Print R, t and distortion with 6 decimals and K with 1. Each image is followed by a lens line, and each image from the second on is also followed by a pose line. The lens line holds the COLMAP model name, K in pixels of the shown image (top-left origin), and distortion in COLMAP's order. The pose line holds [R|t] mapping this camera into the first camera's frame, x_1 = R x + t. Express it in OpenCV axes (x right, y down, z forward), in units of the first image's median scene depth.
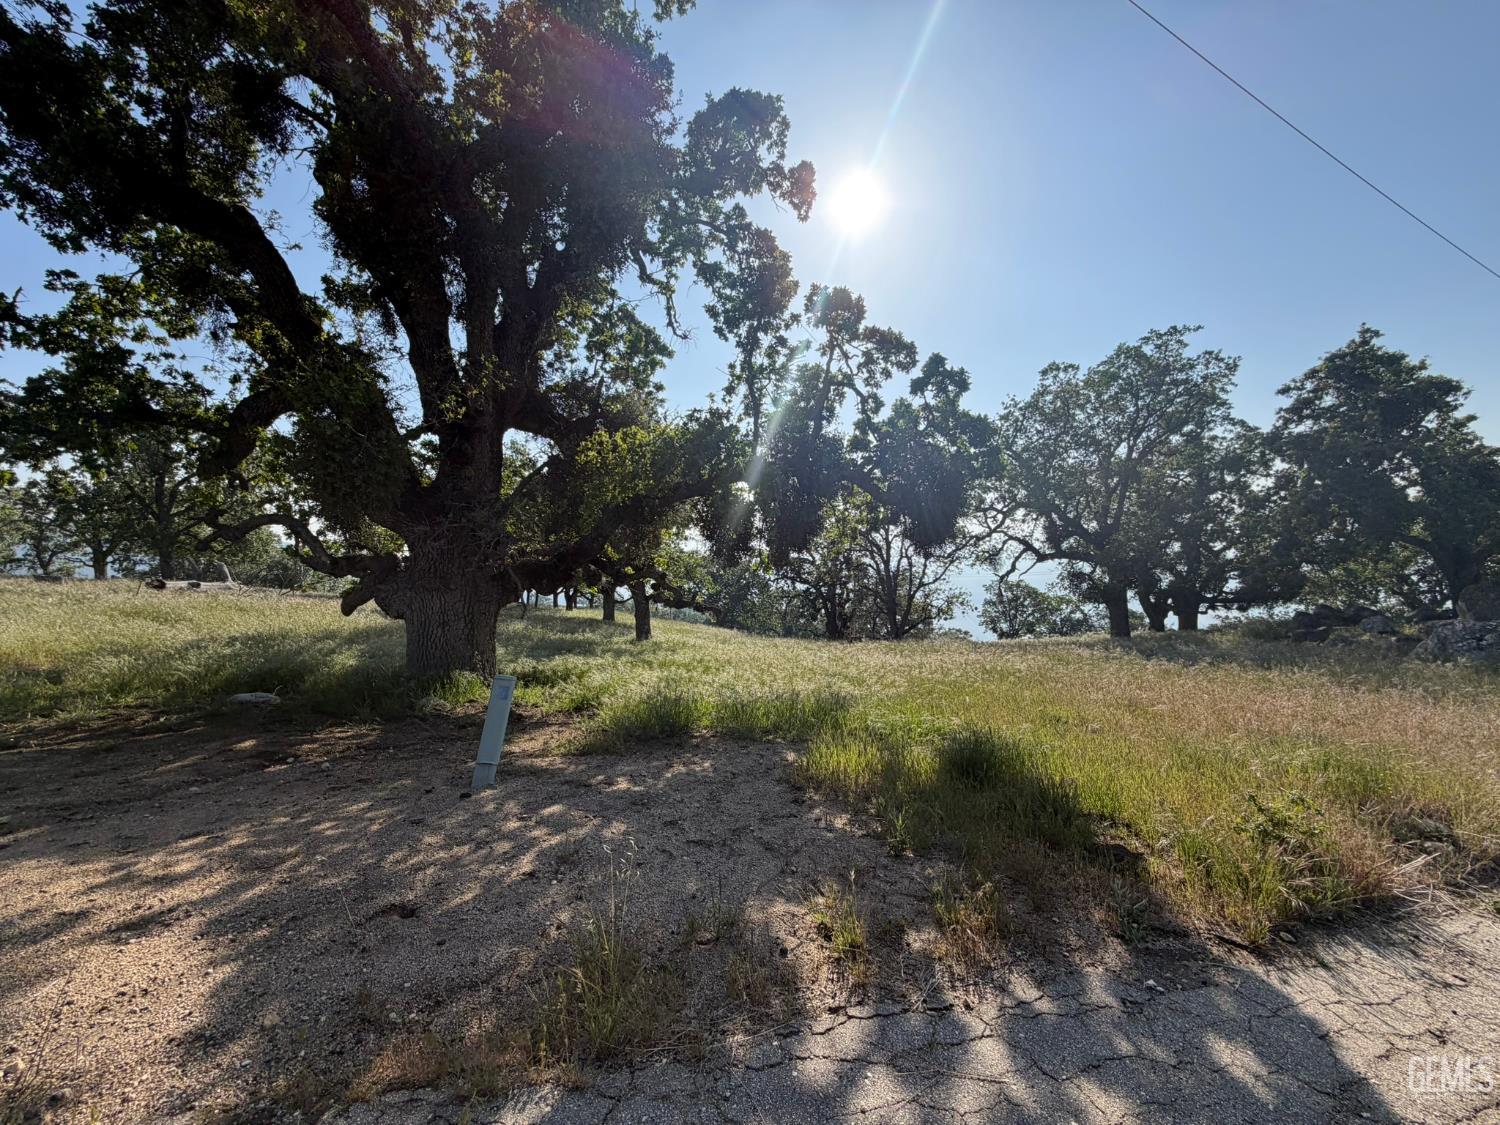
lens RADIAL K [[597.7, 0, 746.5], [0, 597.7, 563.6], [0, 0, 1]] dist [0.000212, 0.000157]
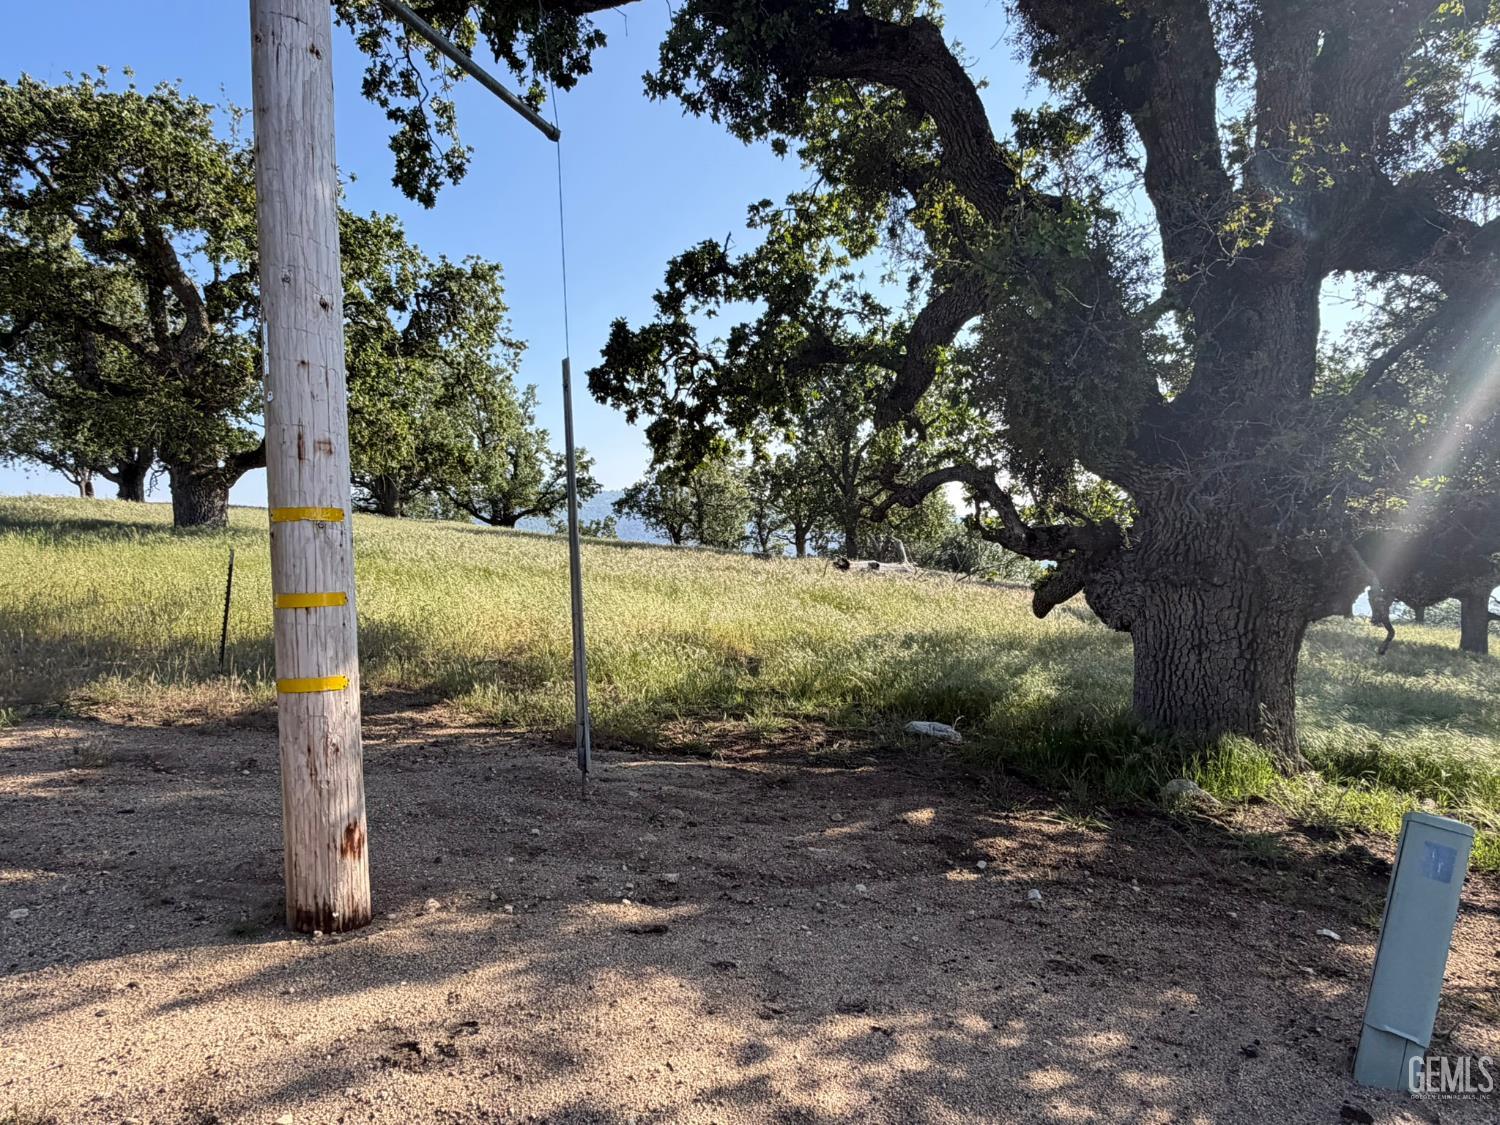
lens RADIAL K [[903.5, 0, 758.2], [0, 903.5, 567.9], [0, 0, 1]] dist [-0.000903, 0.001959]
pose [[0.641125, 0.022915, -0.767094, -0.048321], [-0.000374, 0.999563, 0.029547, 0.001187], [0.767436, -0.018657, 0.640854, 0.056032]]
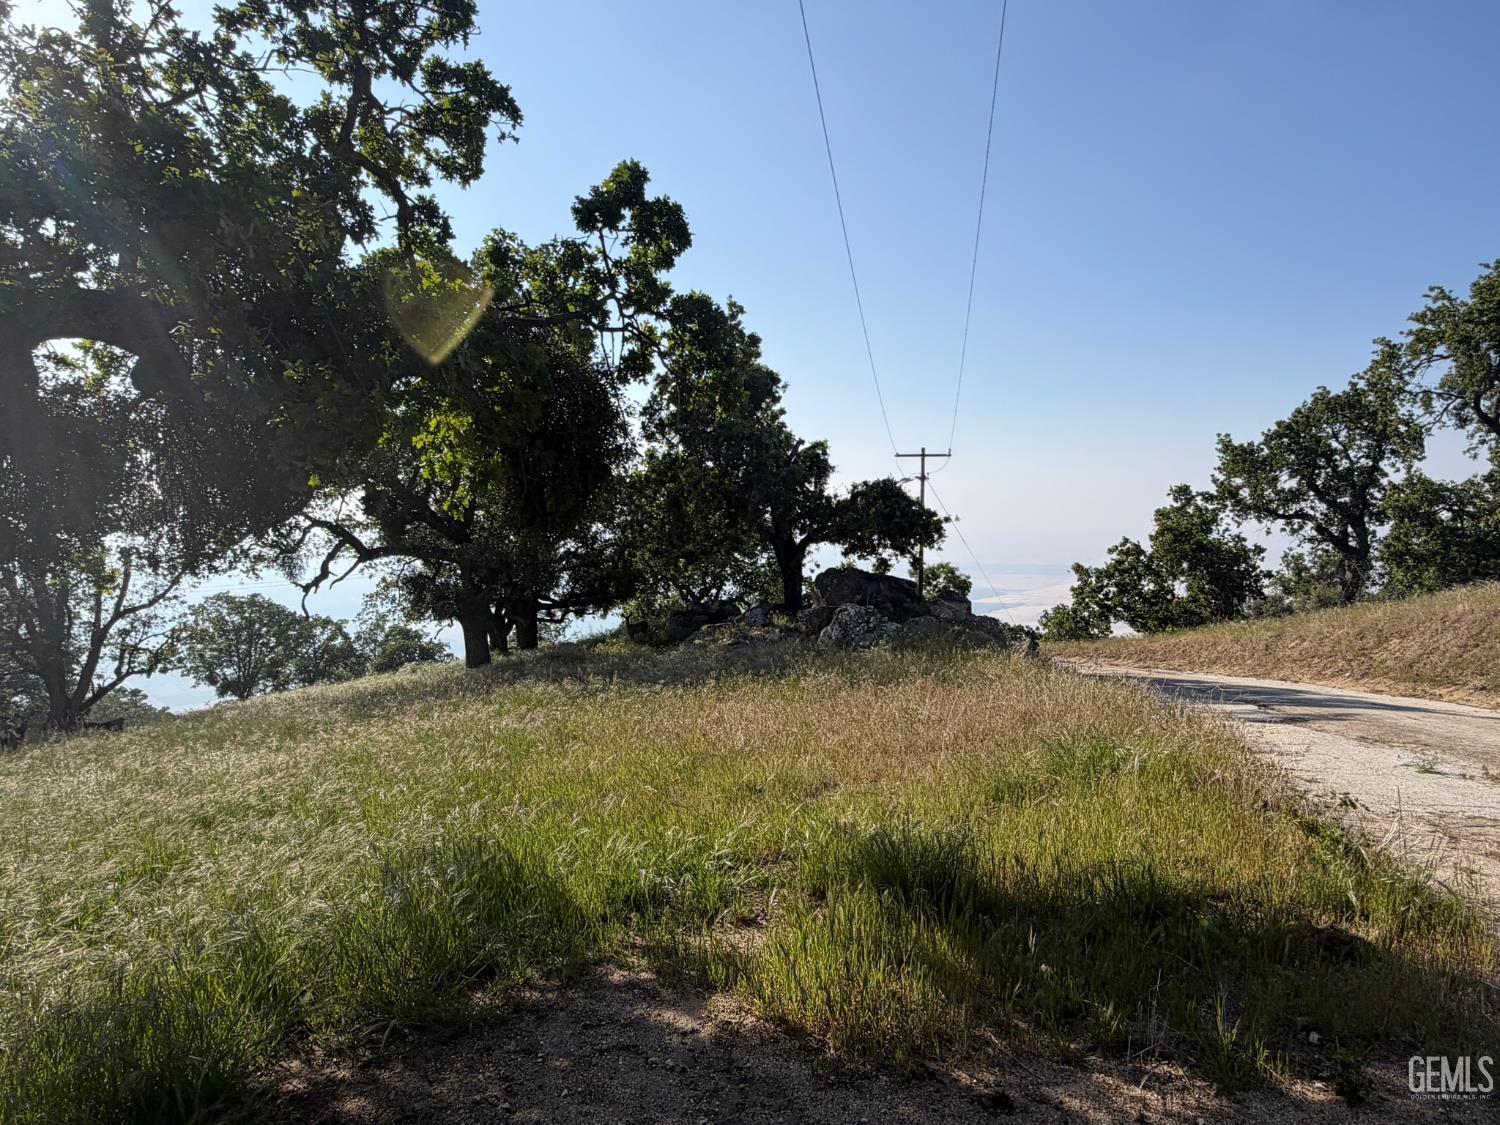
lens RADIAL K [[903.5, 0, 761.4], [0, 903.5, 568.3], [0, 0, 1]] dist [-0.000903, 0.001959]
pose [[0.551229, -0.027899, 0.833887, -0.097142], [0.027015, 0.999514, 0.015582, 0.001384], [-0.833916, 0.013938, 0.551715, 0.145007]]
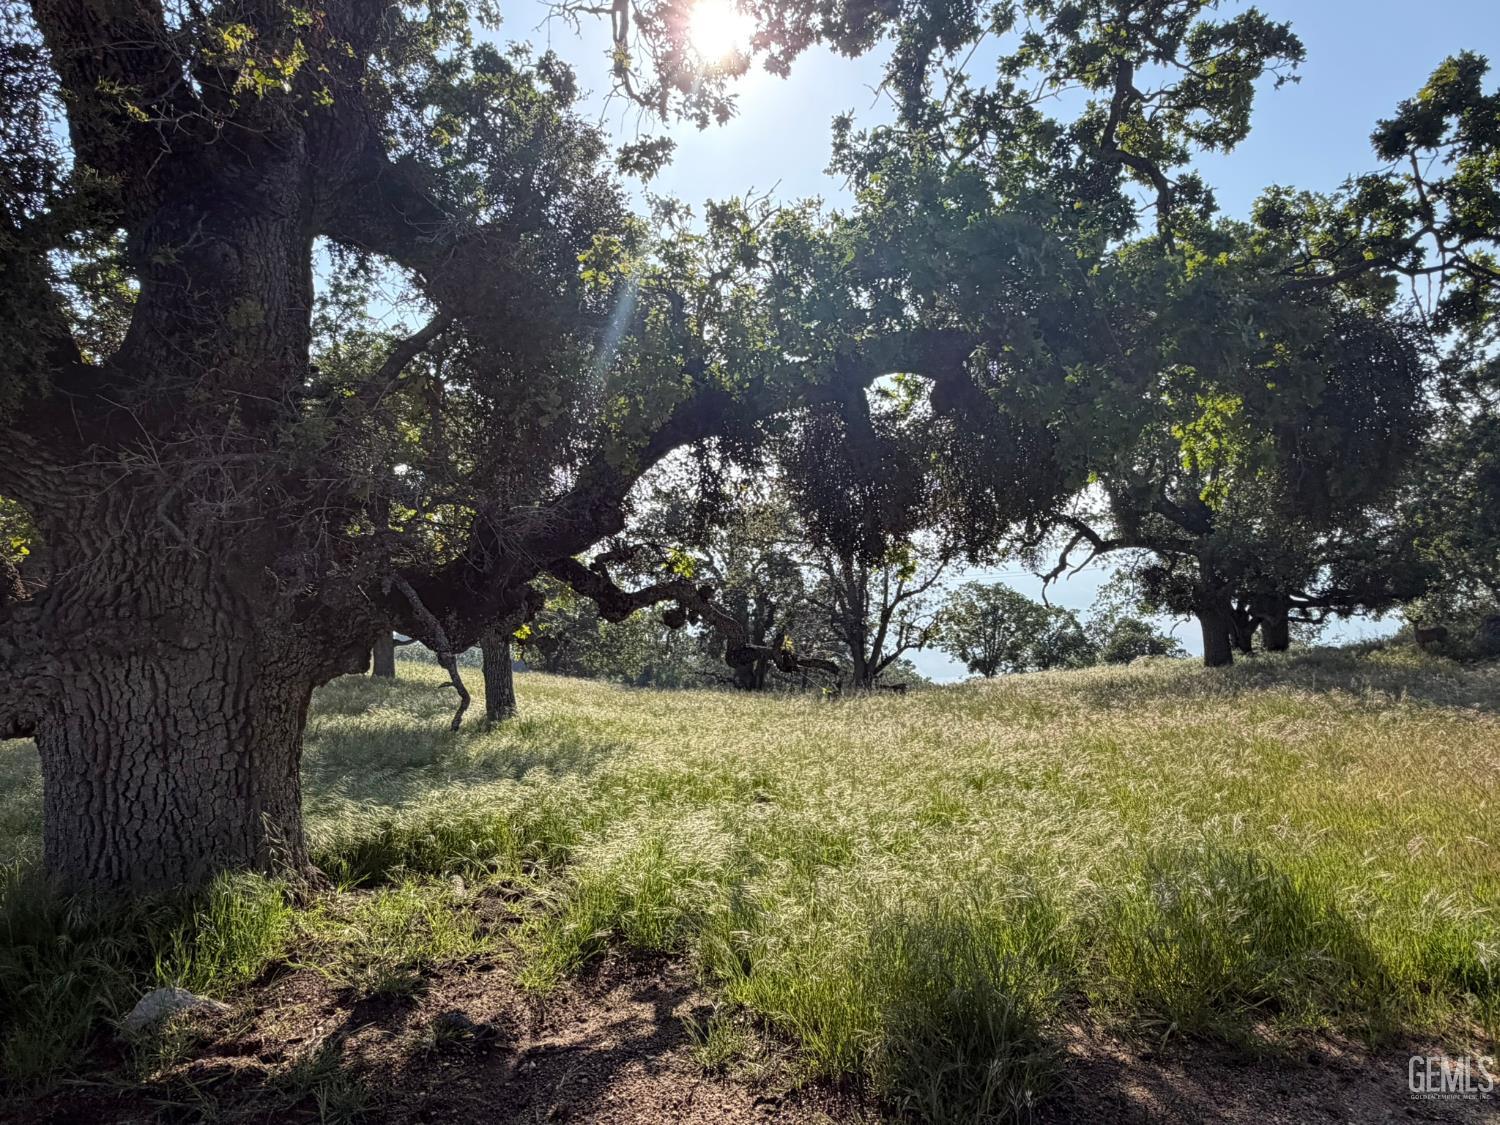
lens RADIAL K [[903.5, 0, 754.3], [0, 903.5, 567.6], [0, 0, 1]] dist [-0.000903, 0.001959]
pose [[0.976993, -0.026746, 0.211588, -0.103507], [0.026902, 0.999636, 0.002140, 0.000729], [-0.211568, 0.003602, 0.977357, 0.149503]]
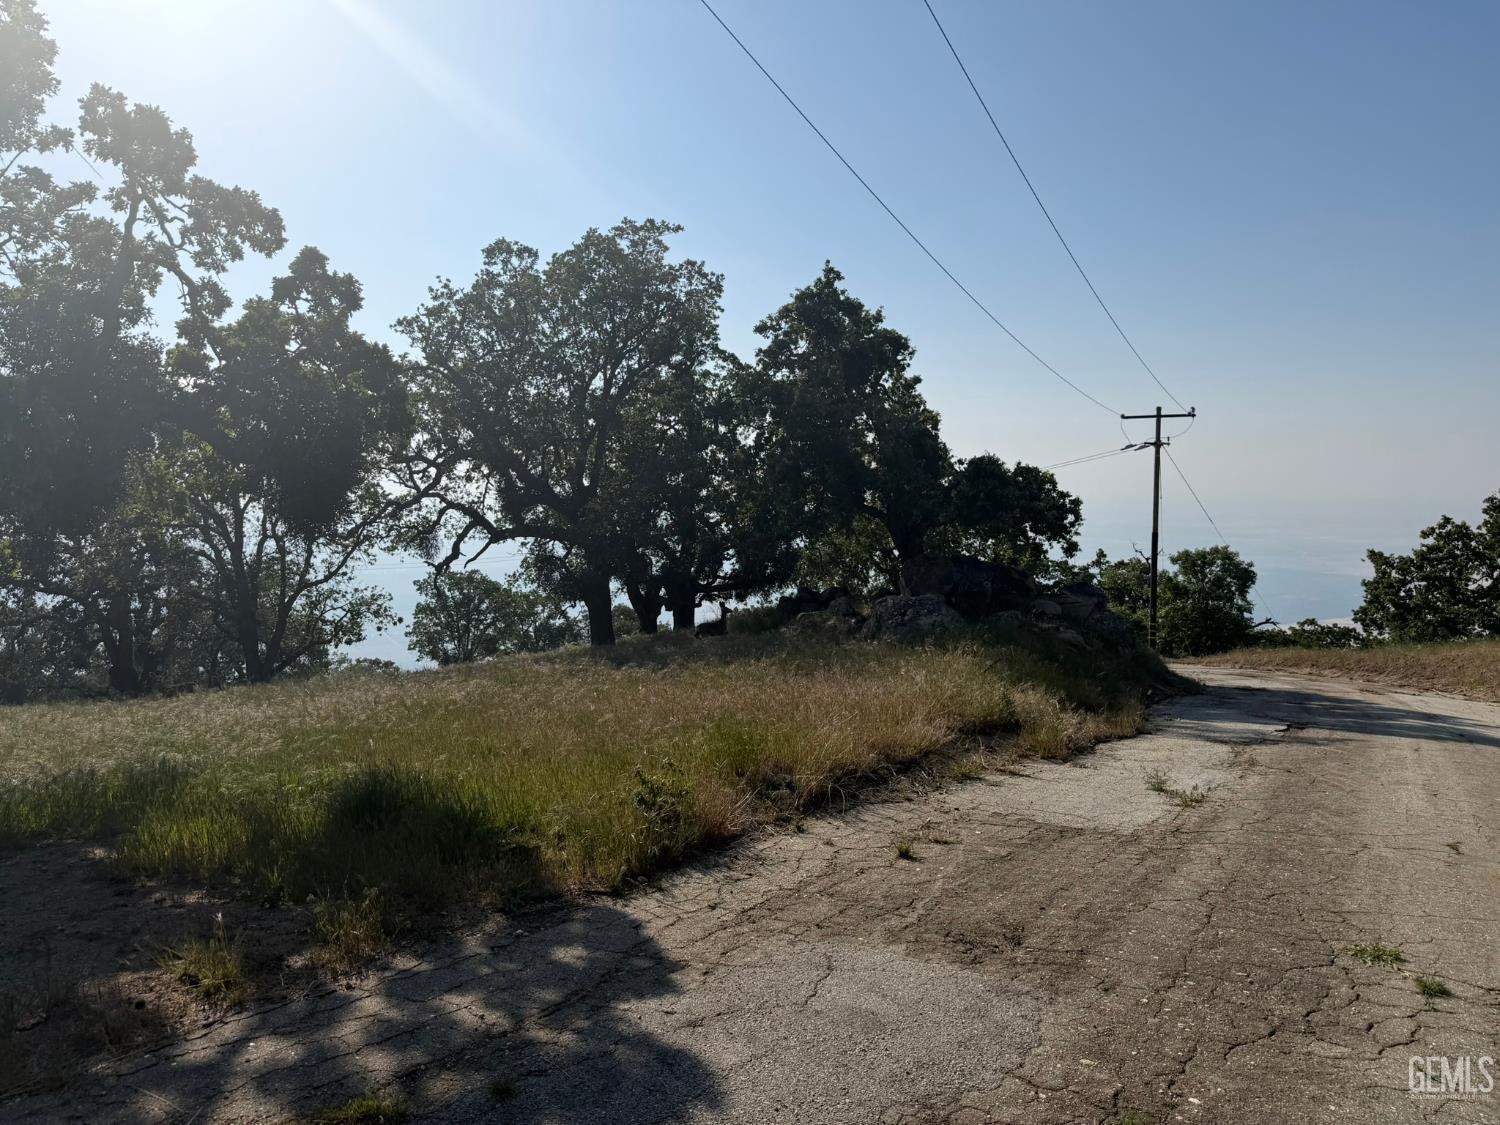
lens RADIAL K [[1043.3, 0, 745.8], [0, 1043.3, 555.5], [0, 0, 1]] dist [0.109441, -0.167823]
pose [[0.777427, -0.026162, 0.628429, -0.022597], [0.020118, 0.999658, 0.016728, -0.002178], [-0.628652, -0.000362, 0.777687, -0.084069]]
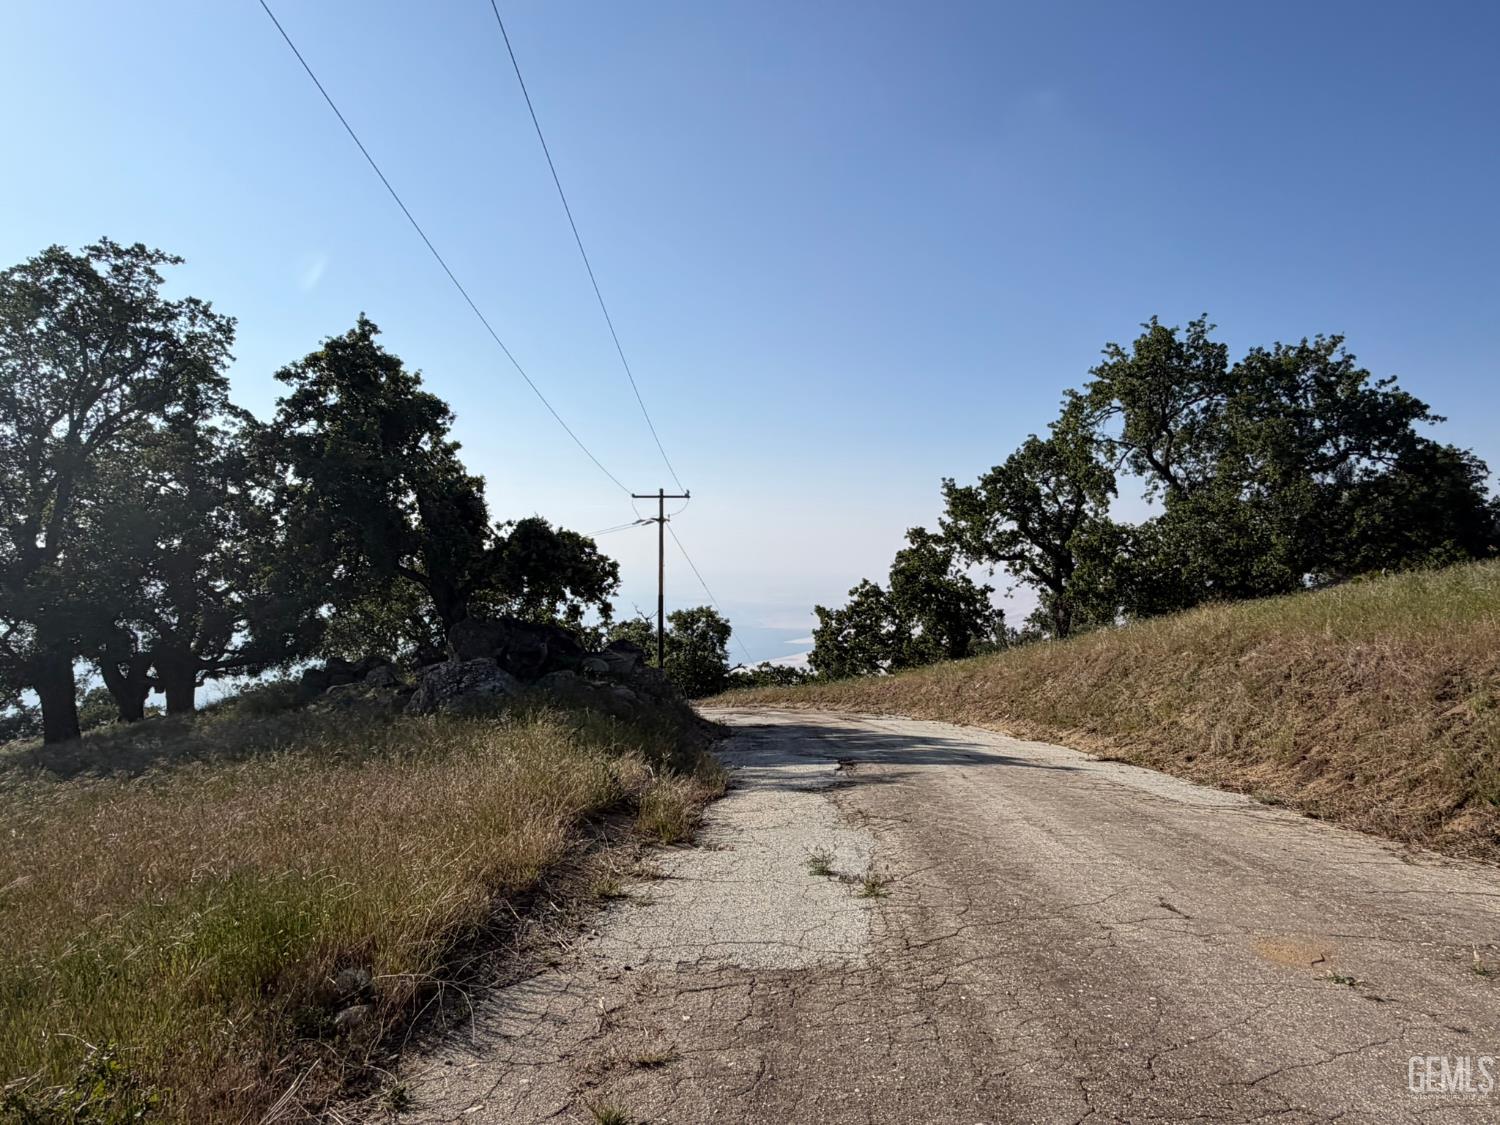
lens RADIAL K [[903.5, 0, 763.4], [0, 903.5, 554.5], [0, 0, 1]] dist [-0.000903, 0.001959]
pose [[0.371483, 0.023102, 0.928152, 0.064578], [0.040122, 0.998357, -0.040908, 0.004316], [-0.927572, 0.052436, 0.369946, 0.030537]]
